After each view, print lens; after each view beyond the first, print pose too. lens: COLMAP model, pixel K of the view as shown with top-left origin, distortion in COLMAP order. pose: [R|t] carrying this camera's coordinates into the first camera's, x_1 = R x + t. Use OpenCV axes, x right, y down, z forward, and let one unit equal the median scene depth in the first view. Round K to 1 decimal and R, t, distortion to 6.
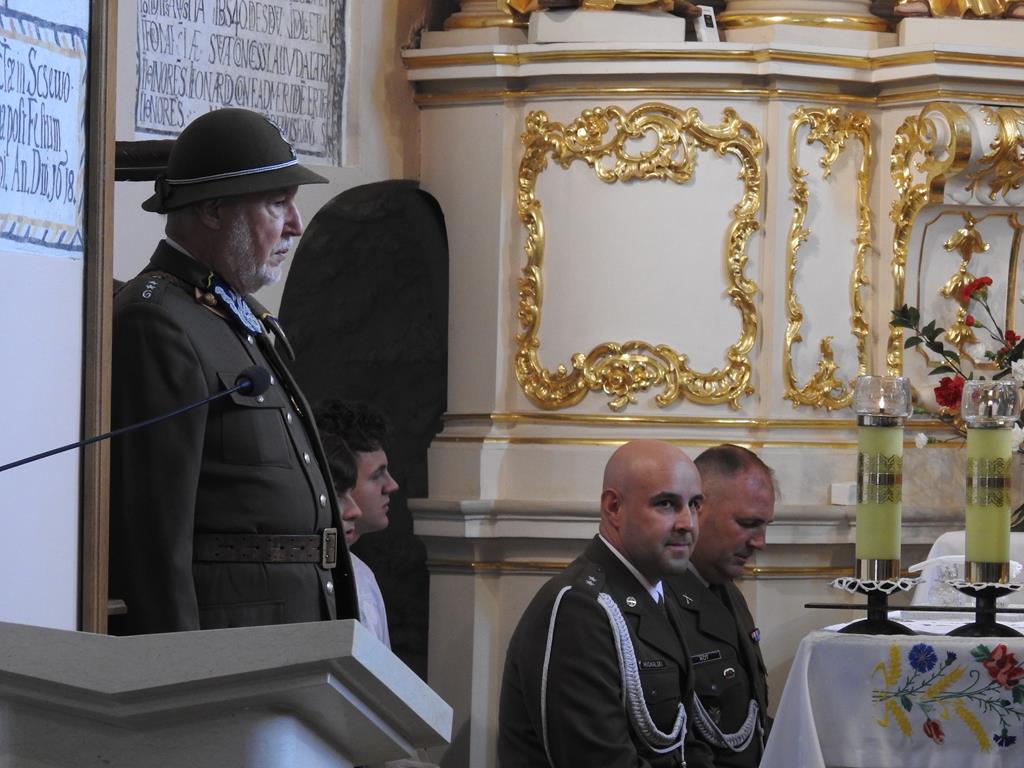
lens RADIAL K [[5507.3, 0, 512.1], [0, 5507.3, 383.9], [0, 0, 1]] dist [-0.061338, 0.000000]
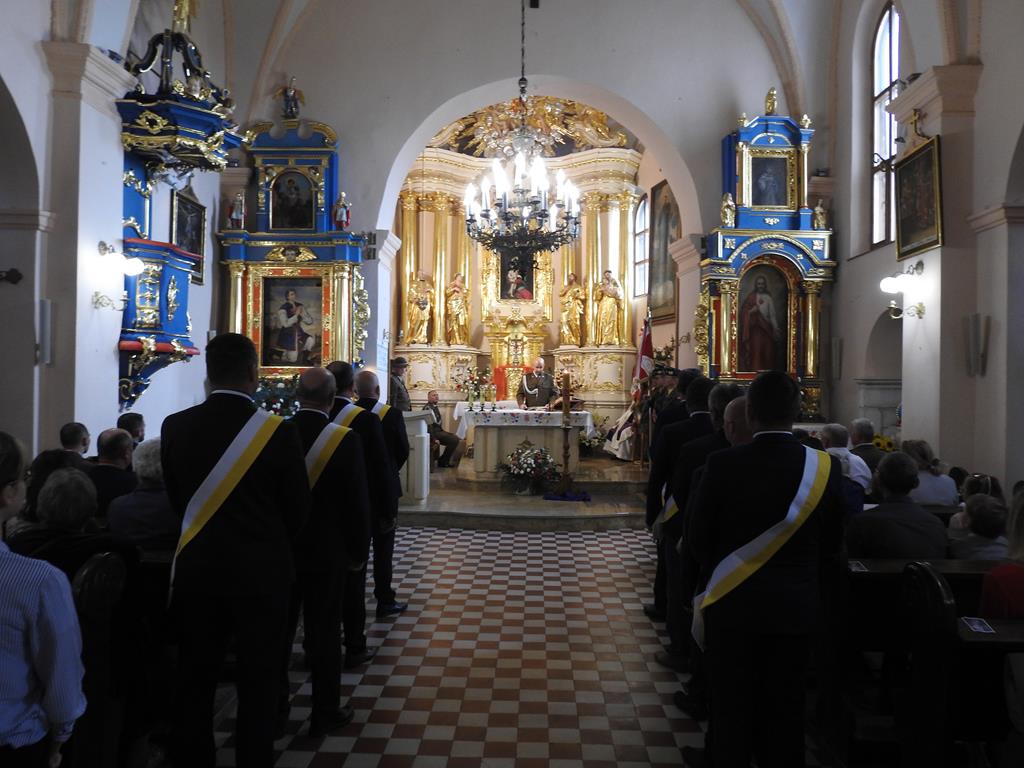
lens RADIAL K [[721.7, 0, 516.9], [0, 721.7, 393.2], [0, 0, 1]] dist [-0.014222, -0.003776]
pose [[0.970482, -0.009594, 0.240983, -0.111442], [0.006681, 0.999894, 0.012906, -0.001662], [-0.241081, -0.010915, 0.970444, -0.176599]]
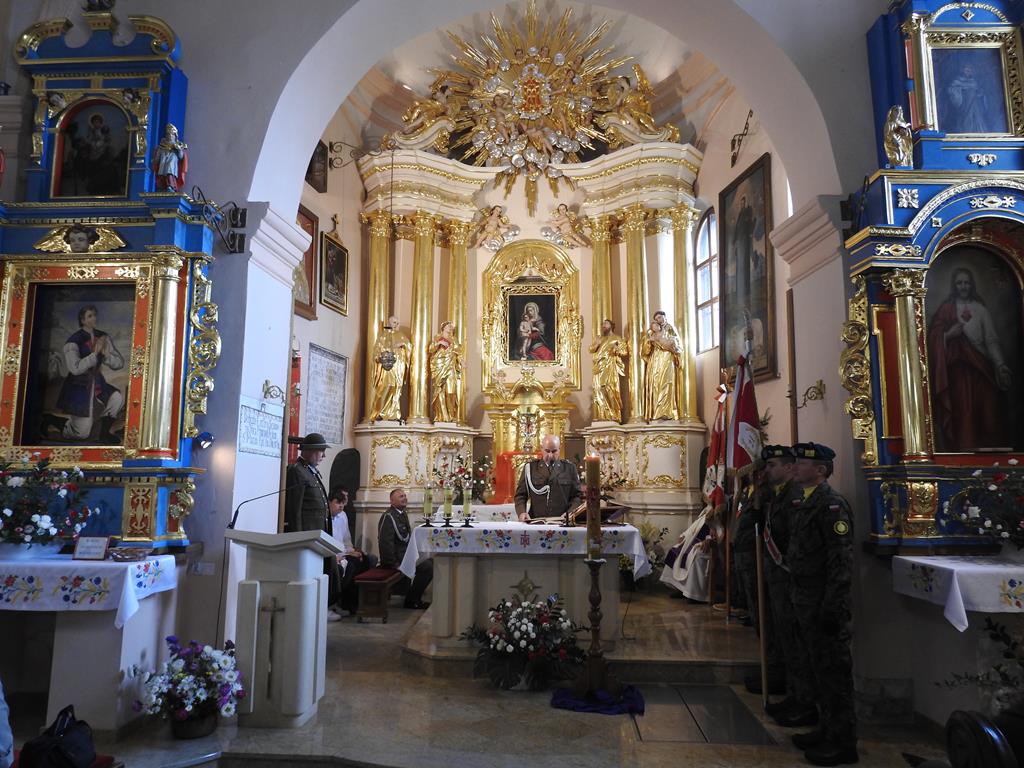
lens RADIAL K [[721.7, 0, 513.6], [0, 721.7, 386.3], [0, 0, 1]] dist [-0.014222, -0.003776]
pose [[0.984623, 0.013878, 0.174142, 0.015874], [0.008712, 0.991698, -0.128292, -0.000675], [-0.174476, 0.127836, 0.976328, 0.177933]]
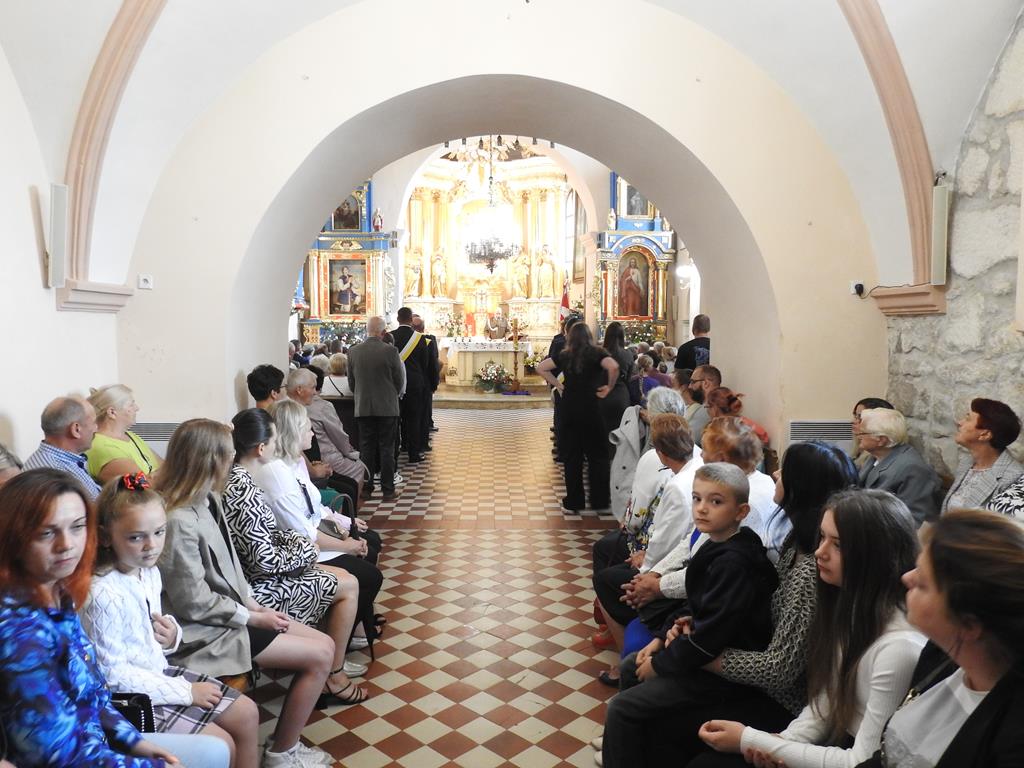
lens RADIAL K [[721.7, 0, 518.9], [0, 721.7, 395.6], [0, 0, 1]] dist [-0.014222, -0.003776]
pose [[0.953702, -0.040342, 0.298035, -0.253833], [0.012118, 0.995313, 0.095947, 0.002021], [-0.300509, -0.087893, 0.949721, -0.667107]]
